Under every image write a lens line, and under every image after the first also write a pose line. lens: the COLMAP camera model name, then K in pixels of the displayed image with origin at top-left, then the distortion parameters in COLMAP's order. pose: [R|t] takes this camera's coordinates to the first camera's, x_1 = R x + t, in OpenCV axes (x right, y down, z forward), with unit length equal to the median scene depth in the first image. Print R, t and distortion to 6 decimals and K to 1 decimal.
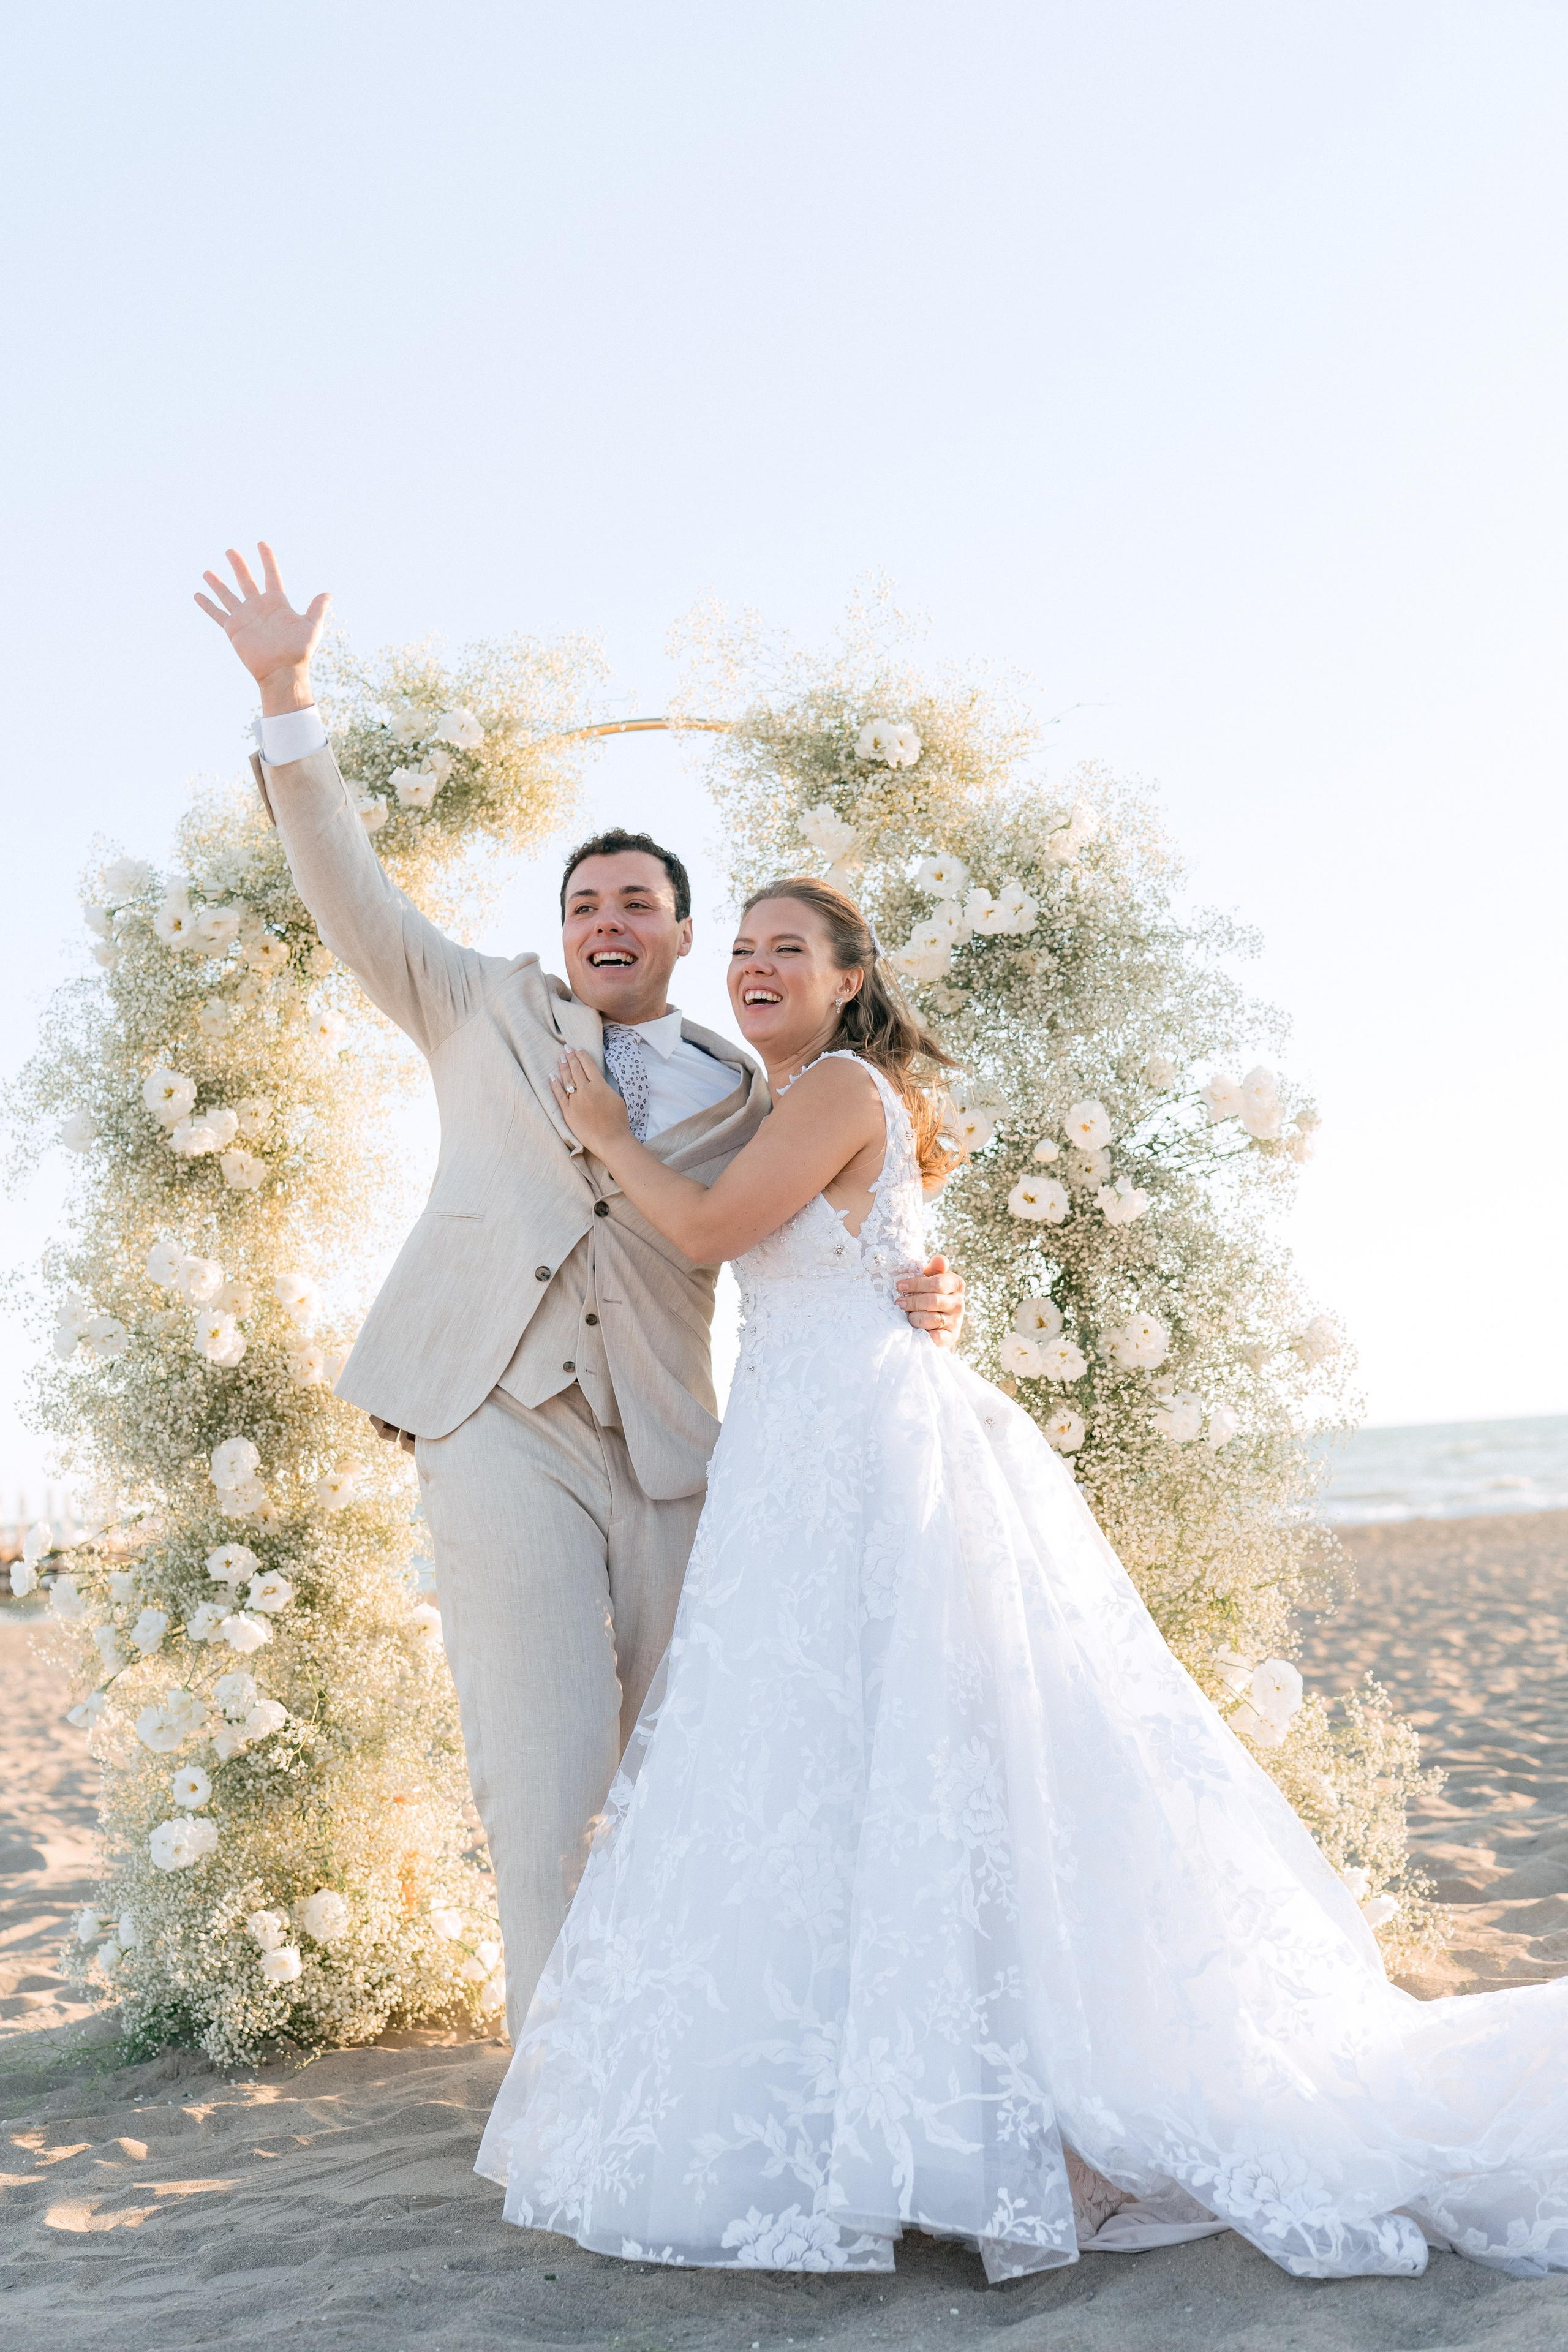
lens RADIAL K [[2715.1, 0, 784.0], [0, 2715.1, 1176.0], [0, 0, 1]] dist [0.041814, -0.008501]
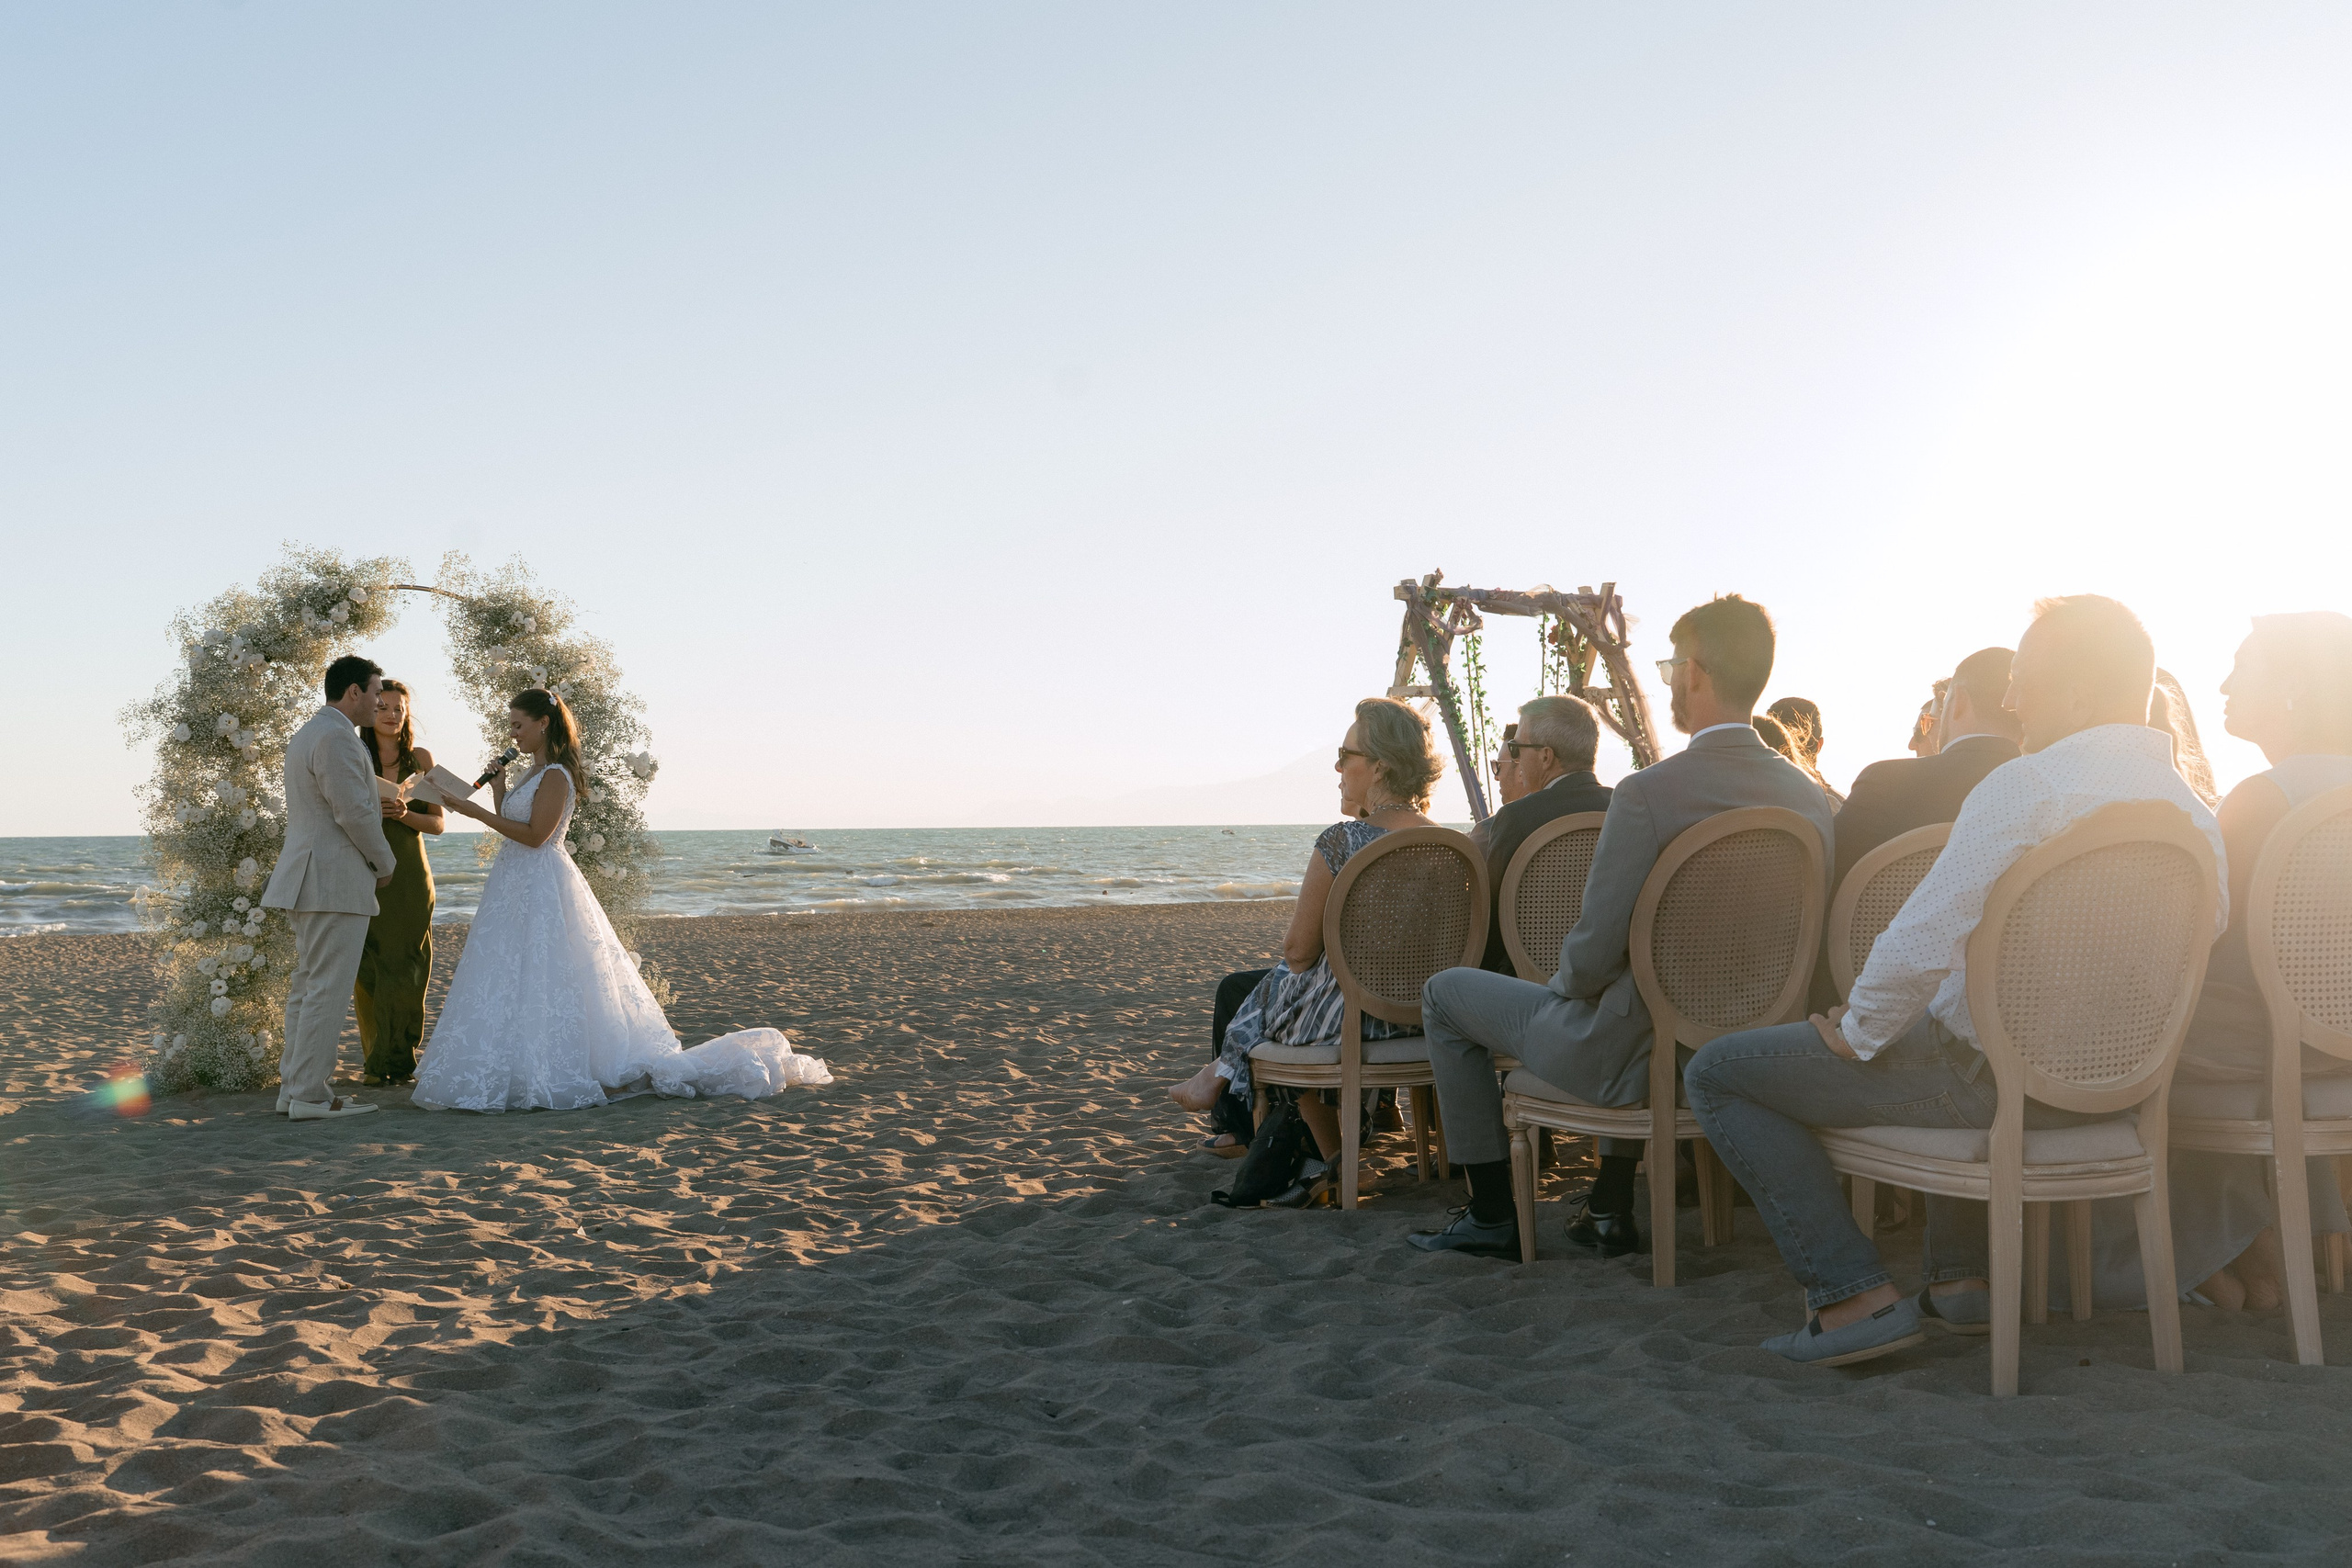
lens RADIAL K [[2446.7, 0, 1176.0], [0, 2446.7, 784.0], [0, 0, 1]] dist [-0.156227, 0.562077]
pose [[0.863303, 0.074216, 0.499200, -0.596194], [-0.102853, 0.994242, 0.030057, -0.134245], [-0.494095, -0.077293, 0.865965, -1.447821]]
